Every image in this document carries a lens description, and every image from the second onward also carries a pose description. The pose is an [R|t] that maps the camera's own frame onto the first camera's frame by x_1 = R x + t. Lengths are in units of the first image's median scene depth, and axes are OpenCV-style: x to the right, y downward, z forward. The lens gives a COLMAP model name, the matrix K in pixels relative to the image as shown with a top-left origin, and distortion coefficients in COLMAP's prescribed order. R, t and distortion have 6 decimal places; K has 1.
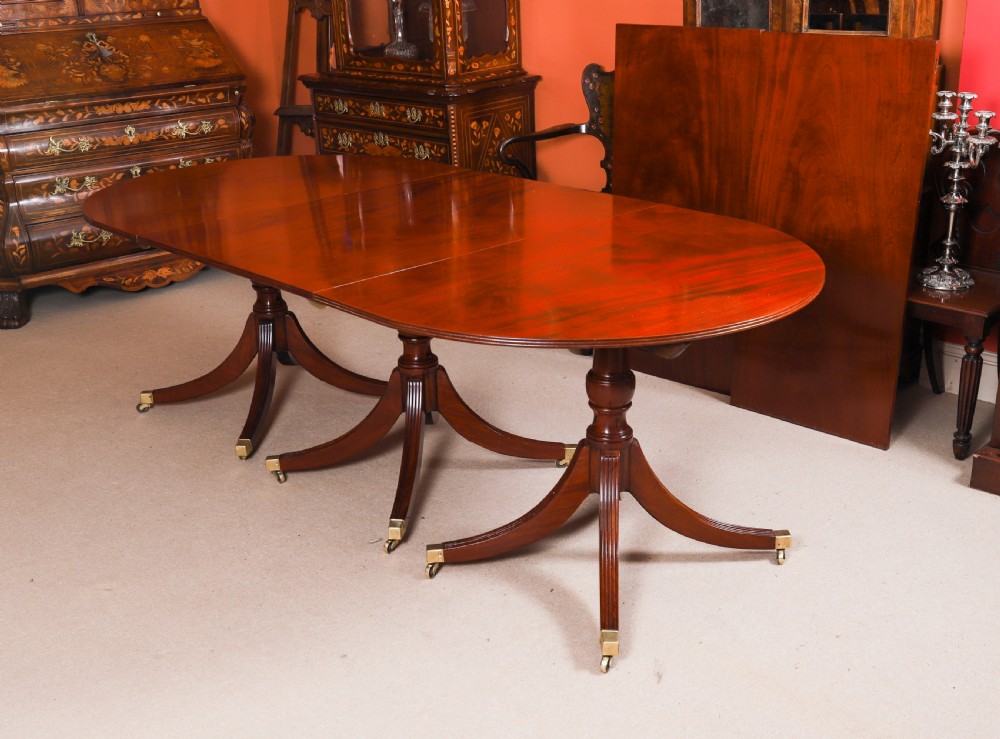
lens RADIAL K [[1204.3, 0, 520.7], [0, 1204.3, 387.6], [0, 0, 1]] dist [-0.020887, 0.000000]
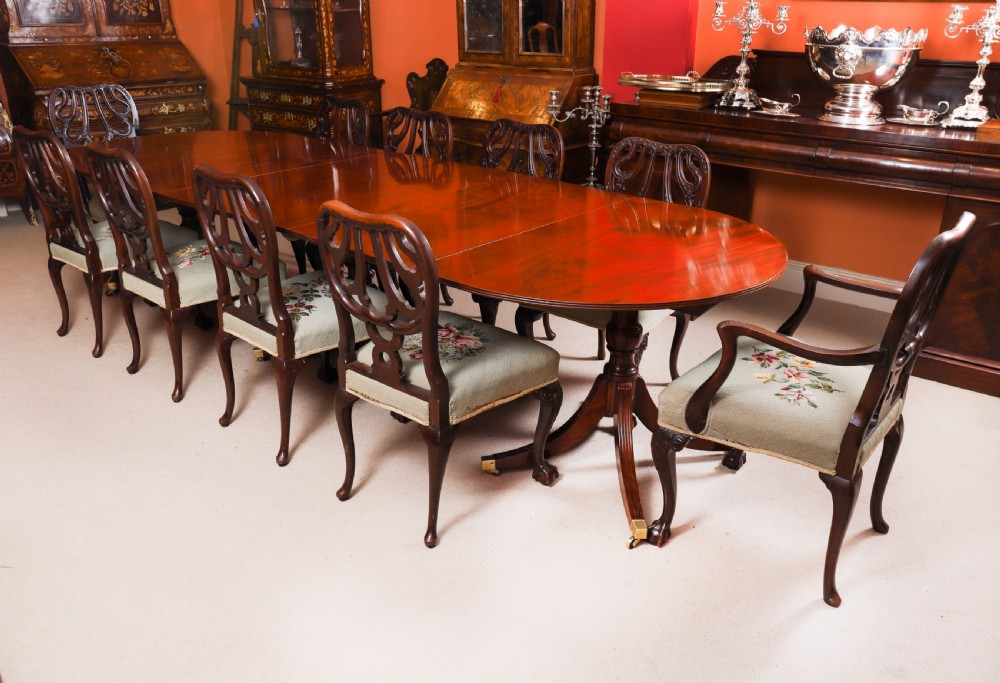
lens RADIAL K [[832.1, 0, 531.8], [0, 832.1, 353.4], [0, 0, 1]] dist [-0.076738, 0.070158]
pose [[0.992115, -0.010264, 0.124914, 0.216589], [0.005538, 0.999258, 0.038126, 0.240729], [-0.125212, -0.037133, 0.991435, -0.550760]]
